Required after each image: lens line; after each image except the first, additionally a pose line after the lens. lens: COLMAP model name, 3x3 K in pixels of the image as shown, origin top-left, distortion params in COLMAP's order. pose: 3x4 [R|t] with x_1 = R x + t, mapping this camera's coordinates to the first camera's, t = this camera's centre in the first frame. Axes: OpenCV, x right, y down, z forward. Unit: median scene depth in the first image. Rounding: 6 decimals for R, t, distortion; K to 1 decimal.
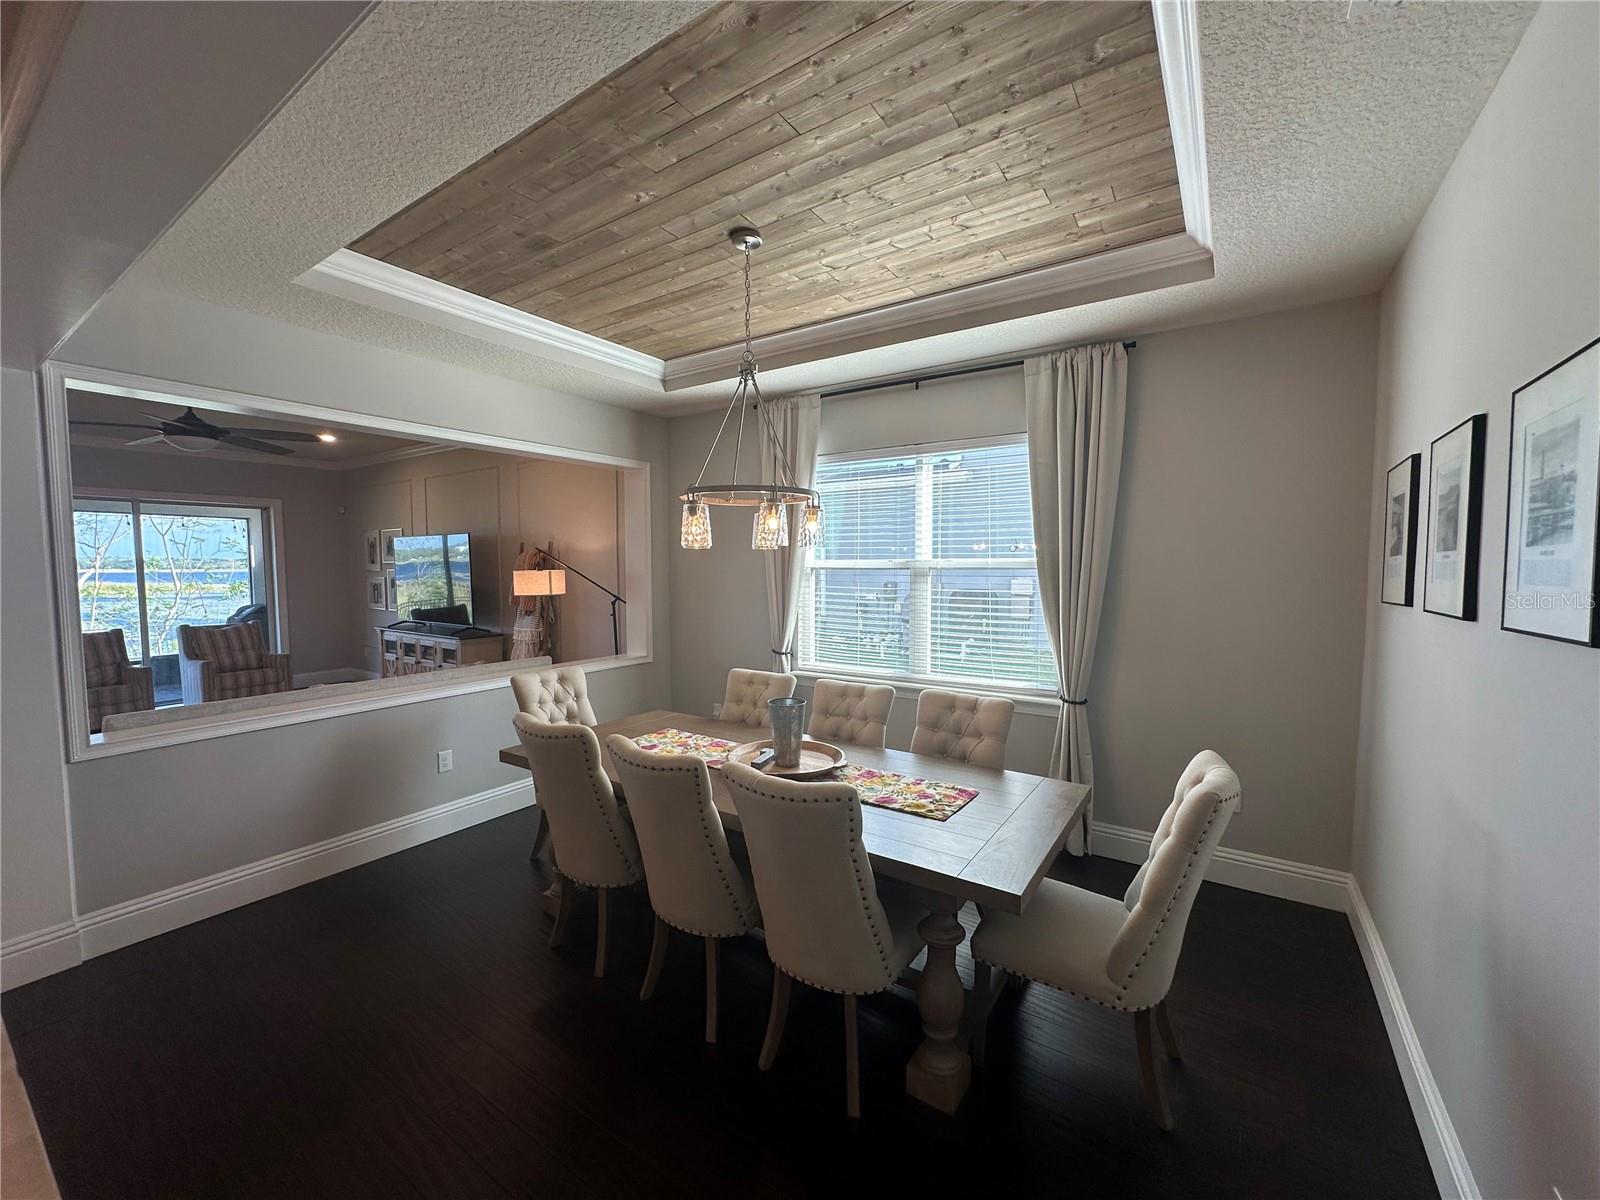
lens RADIAL K [[637.4, 0, 796.6], [0, 637.4, 606.1], [0, 0, 1]] dist [-0.002745, -0.000042]
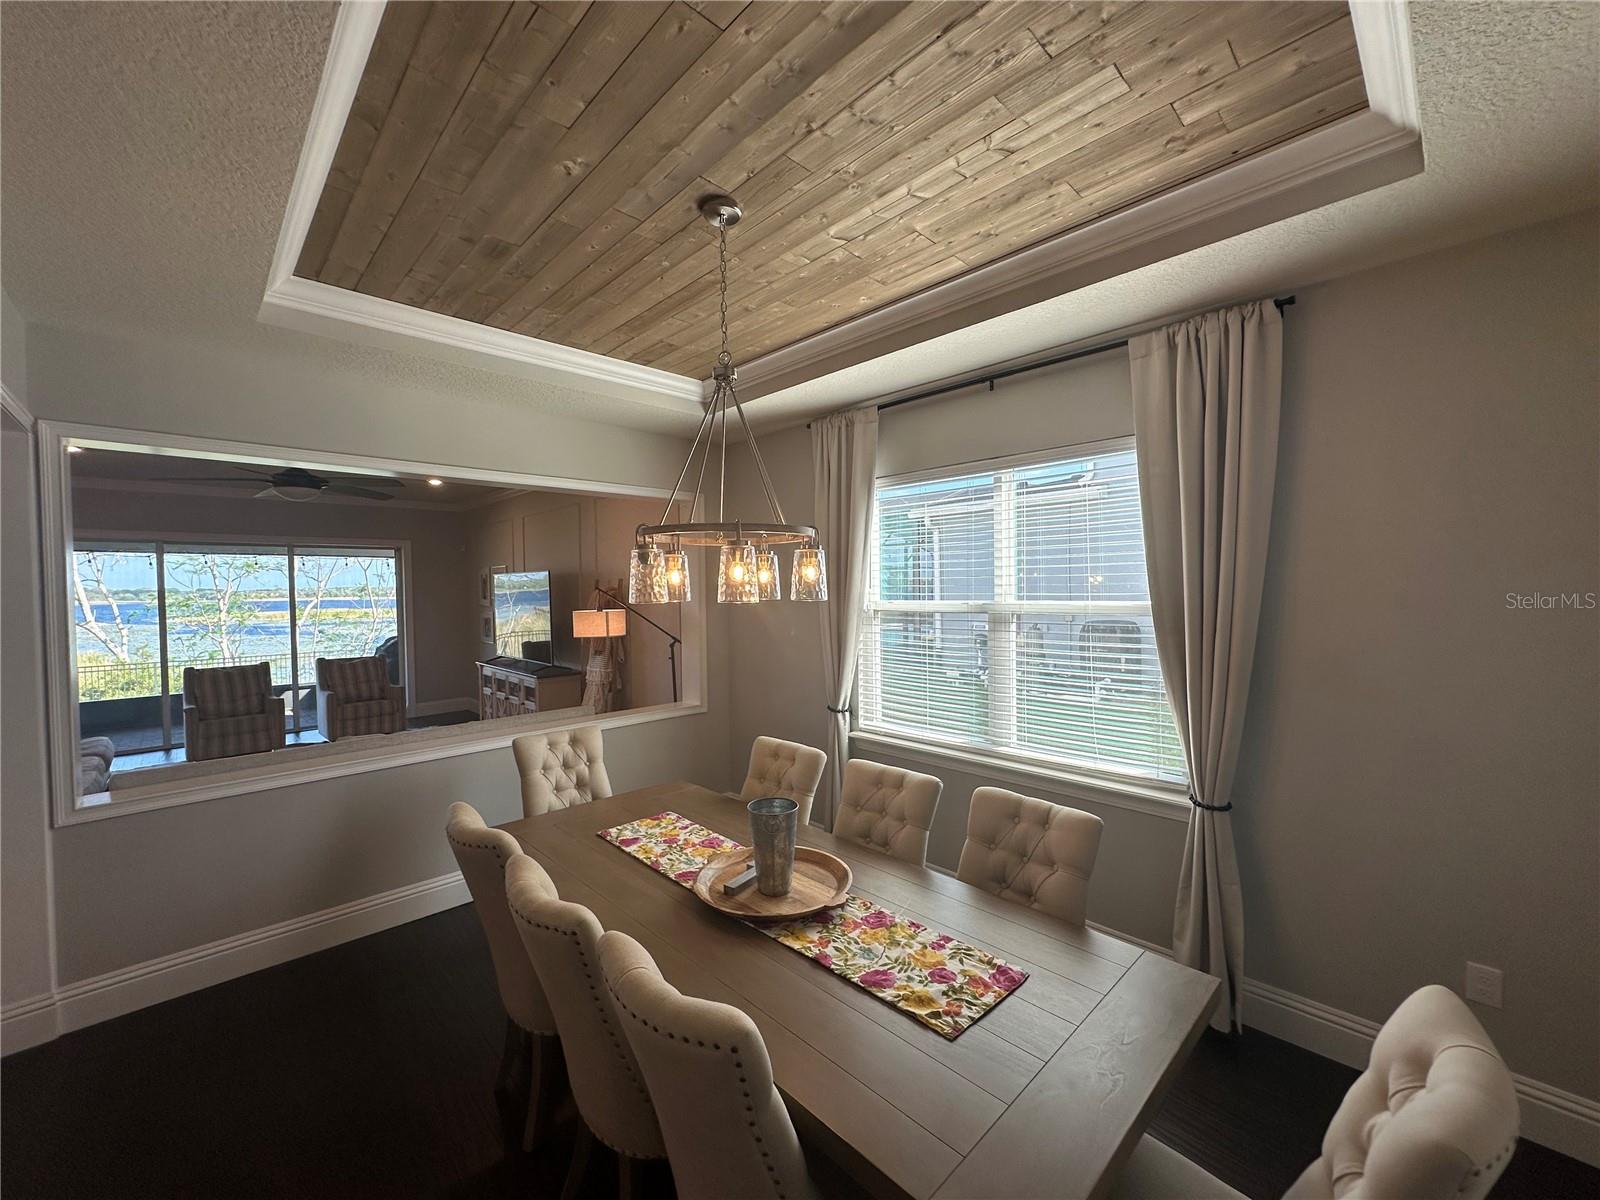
lens RADIAL K [[637.4, 0, 797.6], [0, 637.4, 606.1], [0, 0, 1]] dist [-0.002745, -0.000042]
pose [[0.978415, -0.004709, -0.206597, 0.141043], [-0.002875, 0.999334, -0.036390, -0.048628], [0.206631, 0.036199, 0.977749, 0.216742]]
